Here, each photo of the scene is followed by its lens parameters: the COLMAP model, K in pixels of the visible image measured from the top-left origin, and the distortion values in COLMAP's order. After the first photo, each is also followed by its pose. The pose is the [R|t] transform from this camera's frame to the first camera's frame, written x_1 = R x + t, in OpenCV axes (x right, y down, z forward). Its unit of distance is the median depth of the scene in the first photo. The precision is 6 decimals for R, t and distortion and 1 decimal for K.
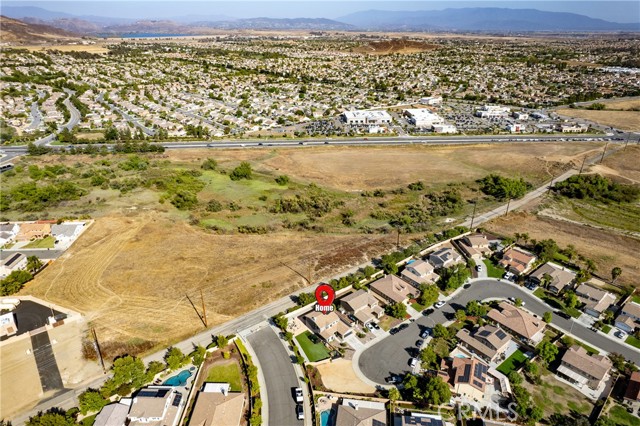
lens RADIAL K [[406.9, 0, 320.0], [0, 406.9, 213.0], [0, 0, 1]] dist [-0.071387, 0.061183]
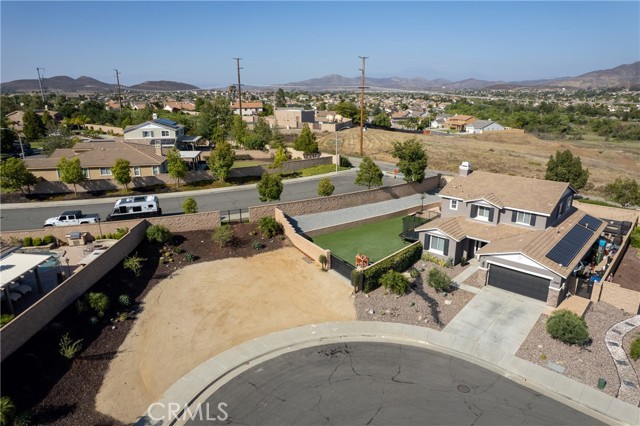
lens RADIAL K [[406.9, 0, 320.0], [0, 406.9, 213.0], [0, 0, 1]] dist [-0.071387, 0.061183]
pose [[0.159218, 0.279920, -0.946728, 0.218481], [-0.413848, 0.889561, 0.193417, 0.267675], [0.896314, 0.361006, 0.257479, 0.840242]]
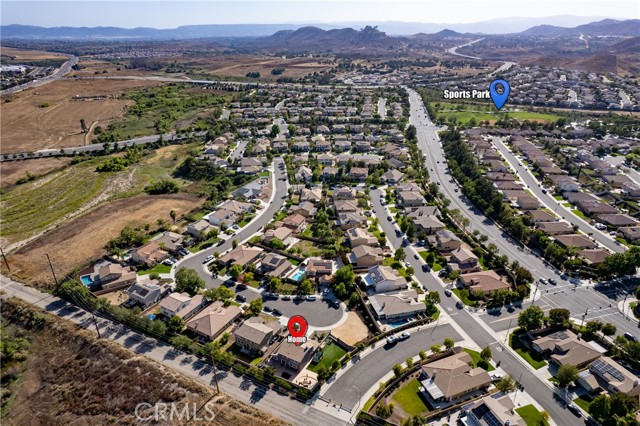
lens RADIAL K [[406.9, 0, 320.0], [0, 406.9, 213.0], [0, 0, 1]] dist [-0.071387, 0.061183]
pose [[-0.383435, -0.387979, 0.838123, -0.661208], [0.389108, 0.755149, 0.527584, -0.435443], [-0.837599, 0.528414, -0.138585, 0.917528]]
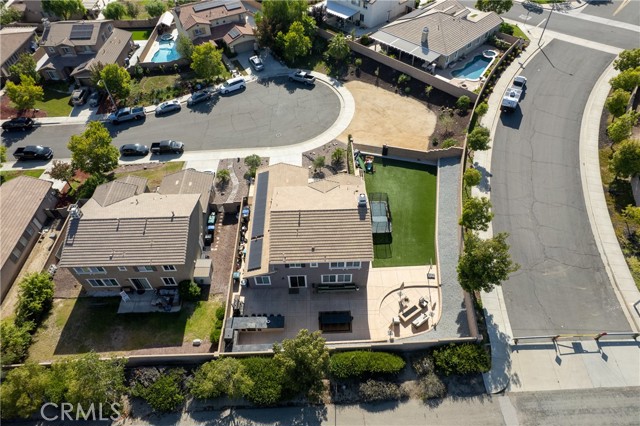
lens RADIAL K [[406.9, 0, 320.0], [0, 406.9, 213.0], [0, 0, 1]] dist [-0.071387, 0.061183]
pose [[-0.800052, -0.440338, 0.407455, -0.095877], [0.272884, 0.337741, 0.900814, 0.023222], [-0.534277, 0.831886, -0.150050, 1.032800]]
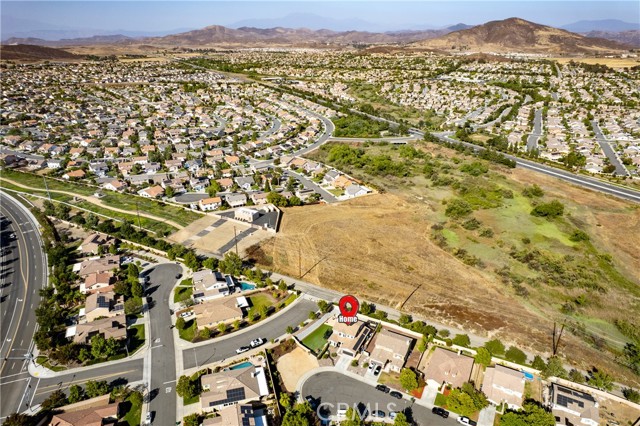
lens RADIAL K [[406.9, 0, 320.0], [0, 406.9, 213.0], [0, 0, 1]] dist [-0.071387, 0.061183]
pose [[0.415080, 0.364082, -0.833758, 0.723862], [-0.387198, 0.899990, 0.200241, -0.175896], [0.823278, 0.239713, 0.514540, 0.346855]]
